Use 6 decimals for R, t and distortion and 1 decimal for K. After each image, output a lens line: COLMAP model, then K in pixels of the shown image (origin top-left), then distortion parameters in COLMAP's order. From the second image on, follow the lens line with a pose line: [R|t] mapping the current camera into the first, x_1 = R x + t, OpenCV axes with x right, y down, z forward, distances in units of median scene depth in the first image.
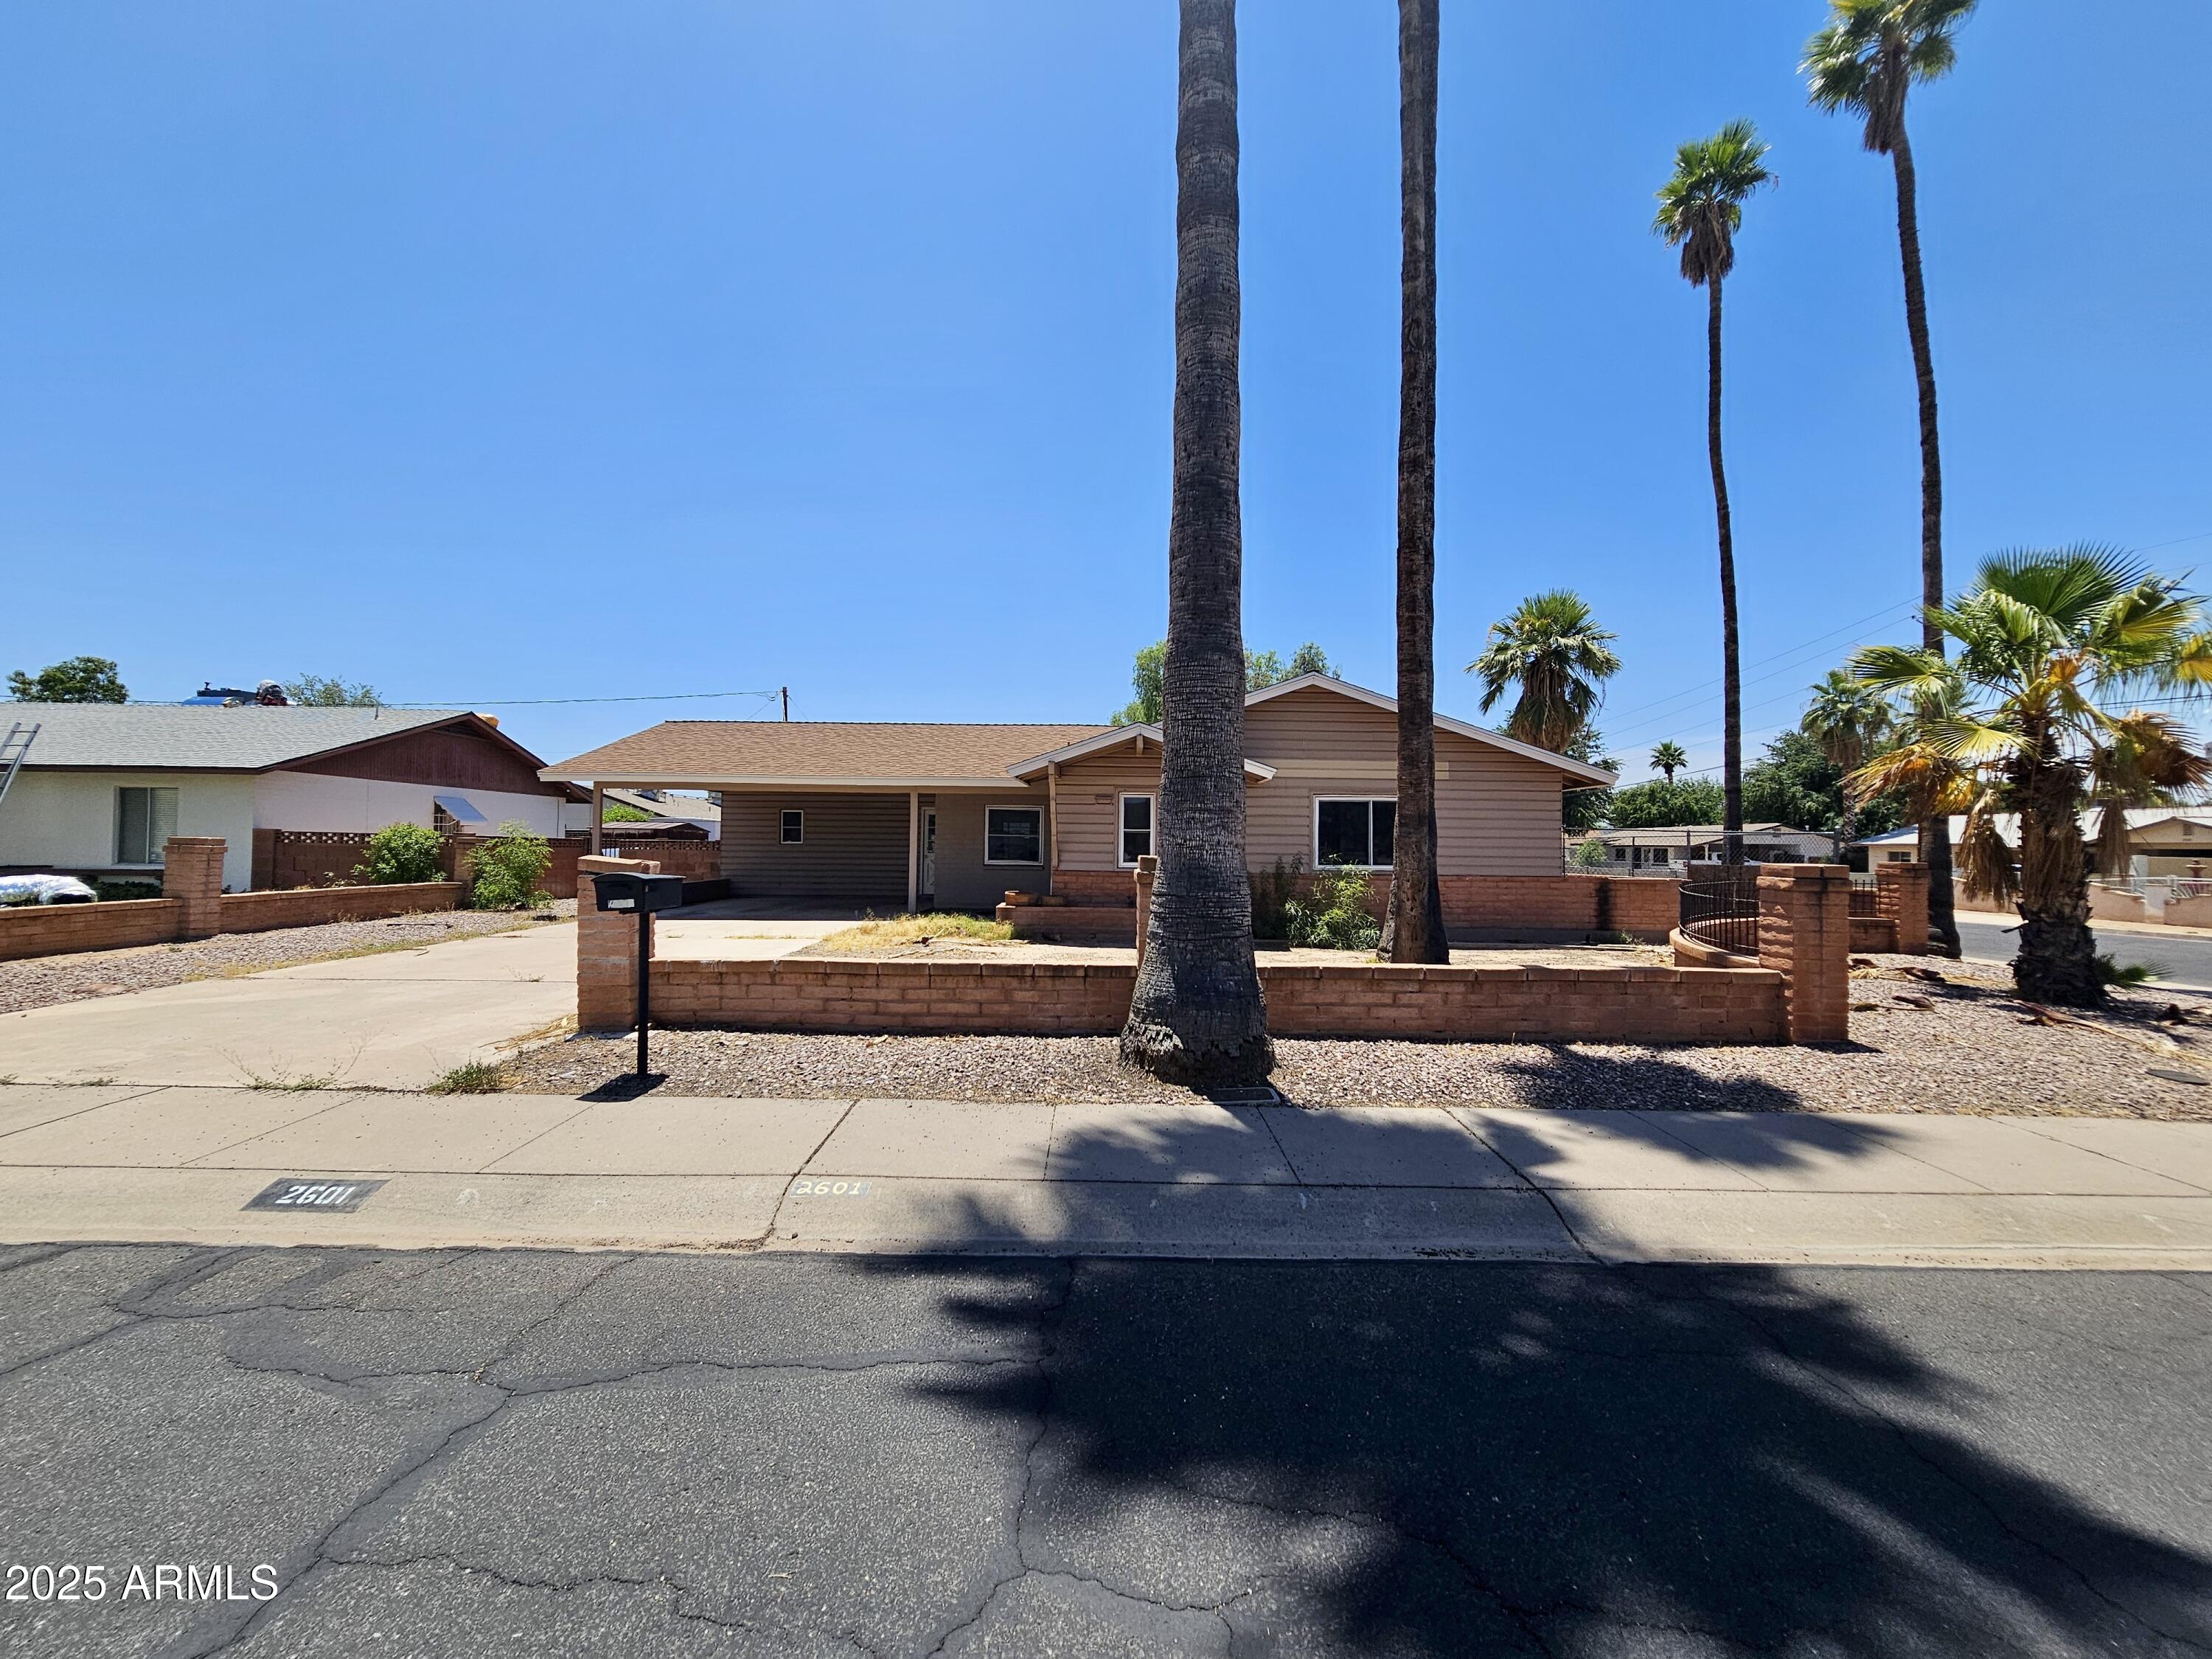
lens RADIAL K [[904.1, 0, 1108.9], [0, 904.1, 829.0], [0, 0, 1]] dist [-0.001120, 0.000011]
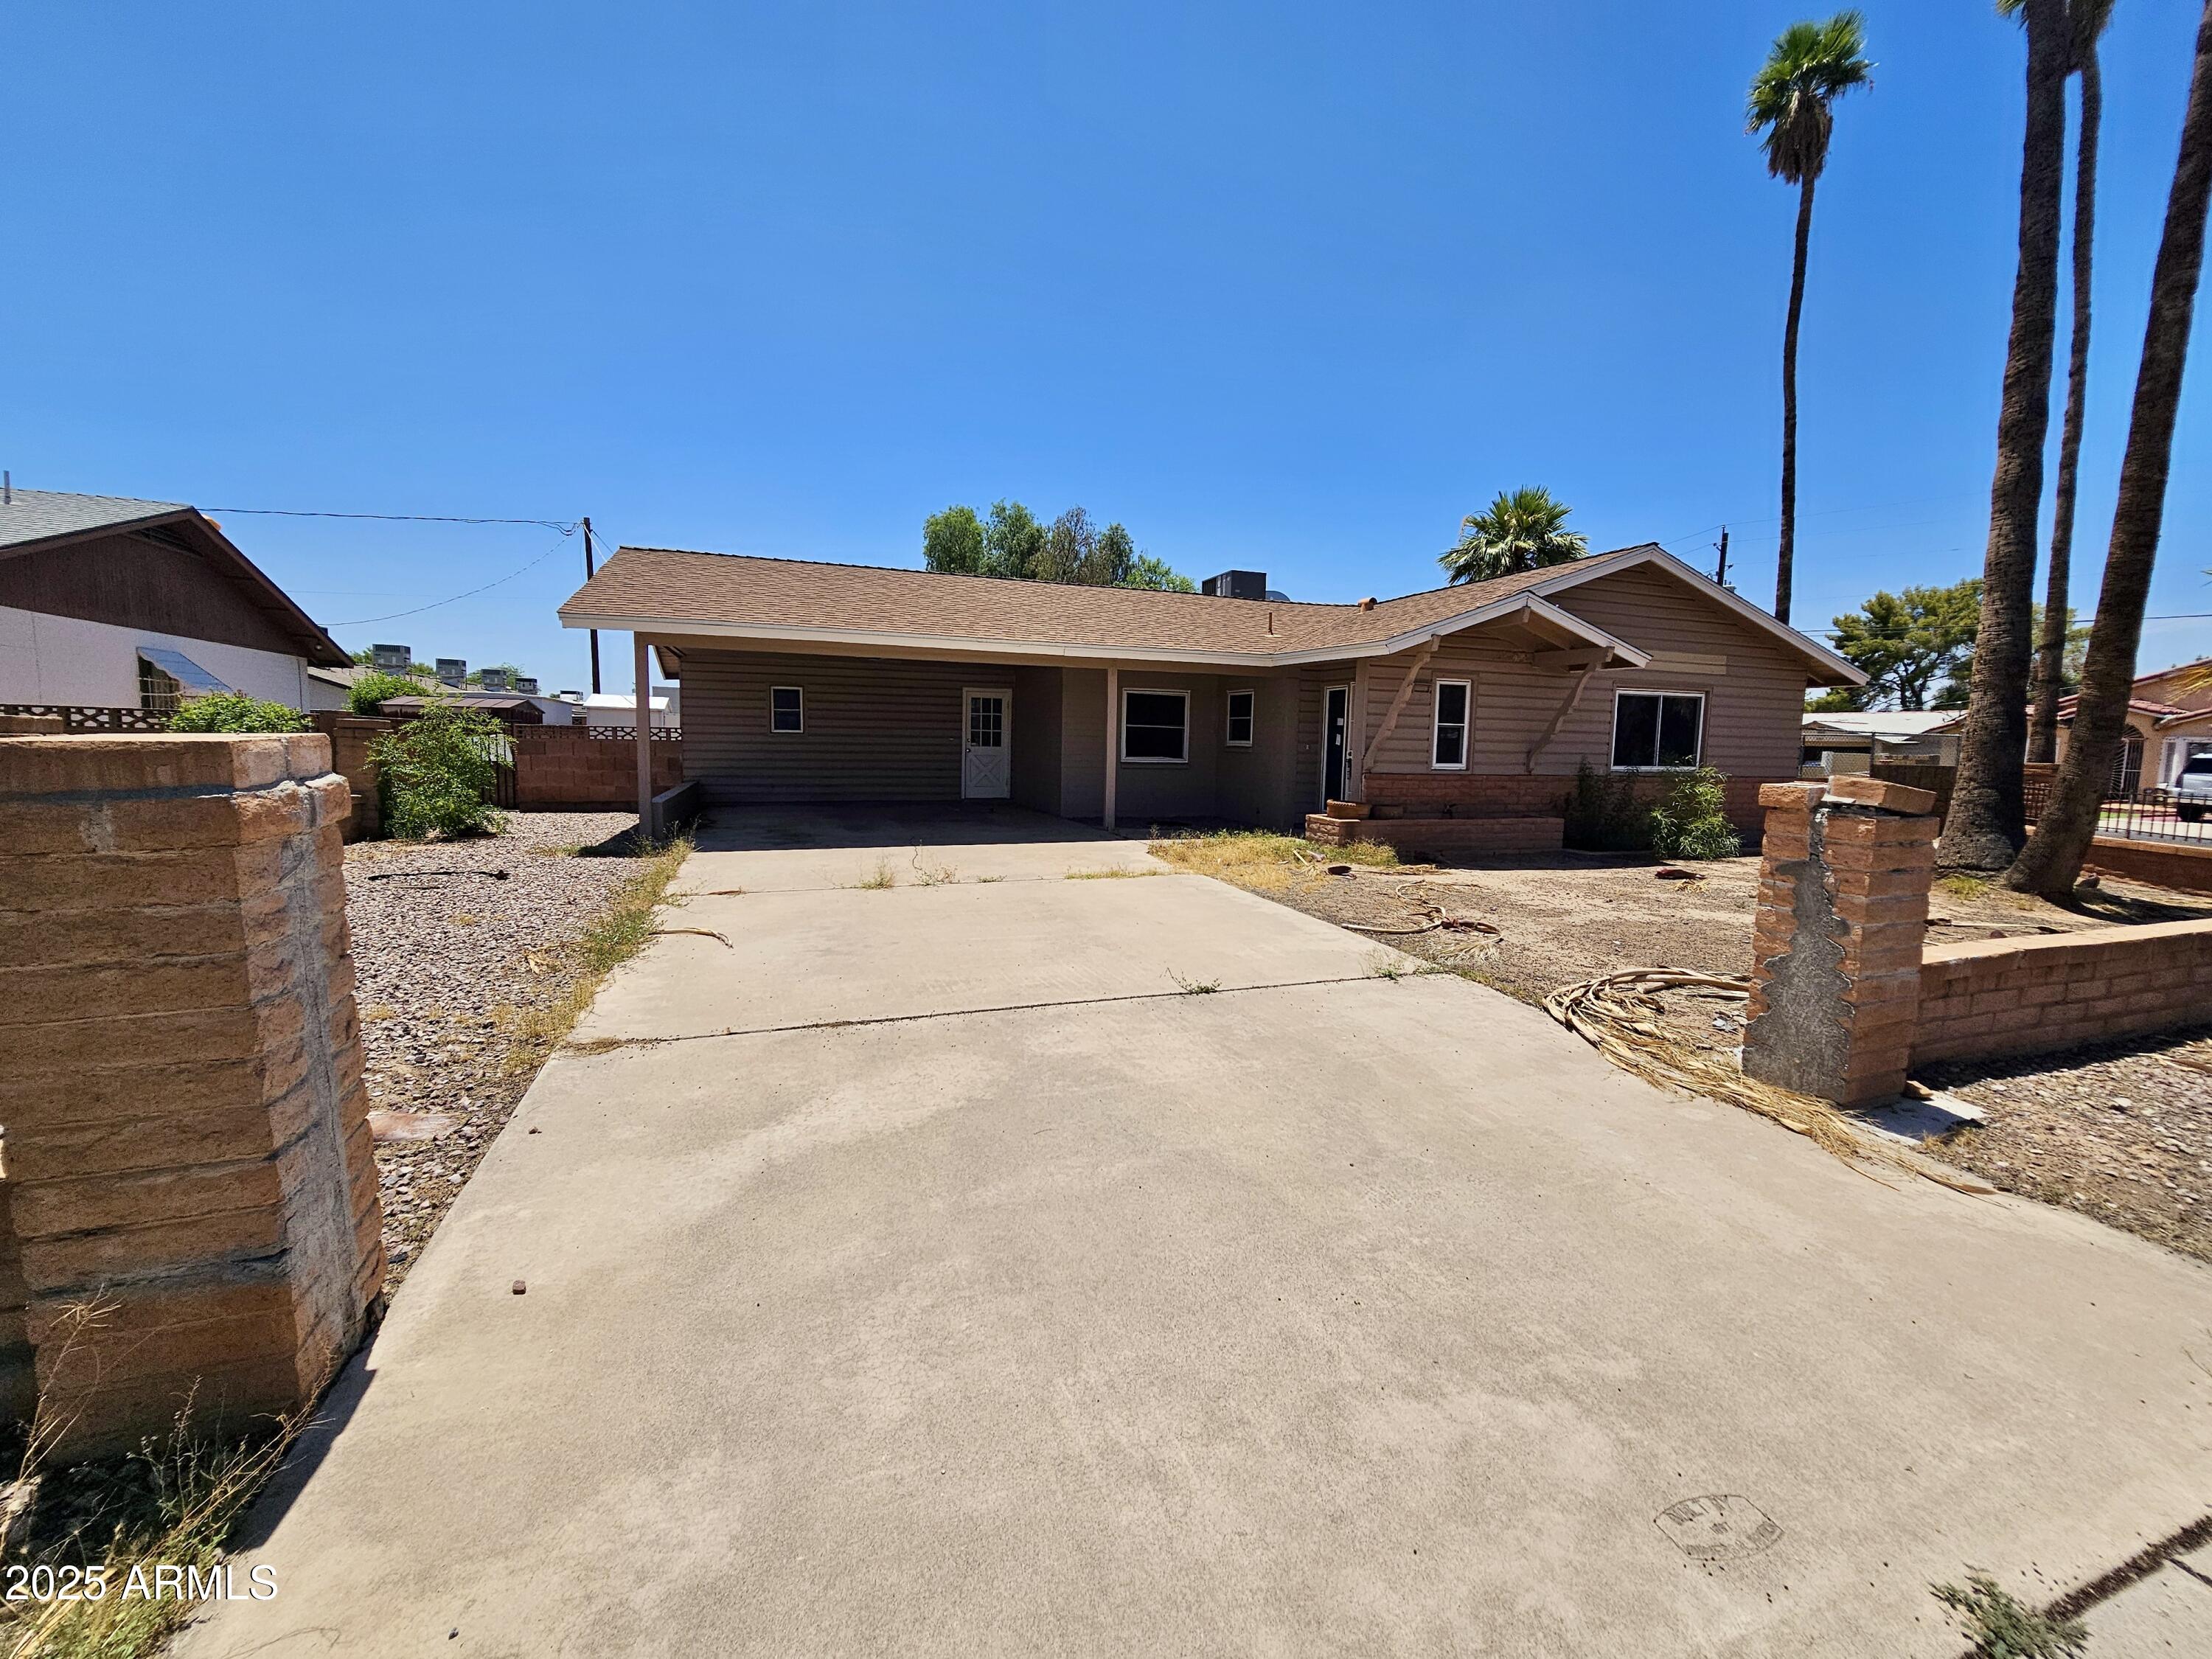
lens RADIAL K [[904.1, 0, 1112.2], [0, 904.1, 829.0], [0, 0, 1]] dist [-0.001120, 0.000011]
pose [[0.937699, -0.025904, 0.346482, -0.550012], [-0.016498, 0.992773, 0.118871, 0.003142], [-0.347057, -0.117181, 0.930494, 0.324876]]
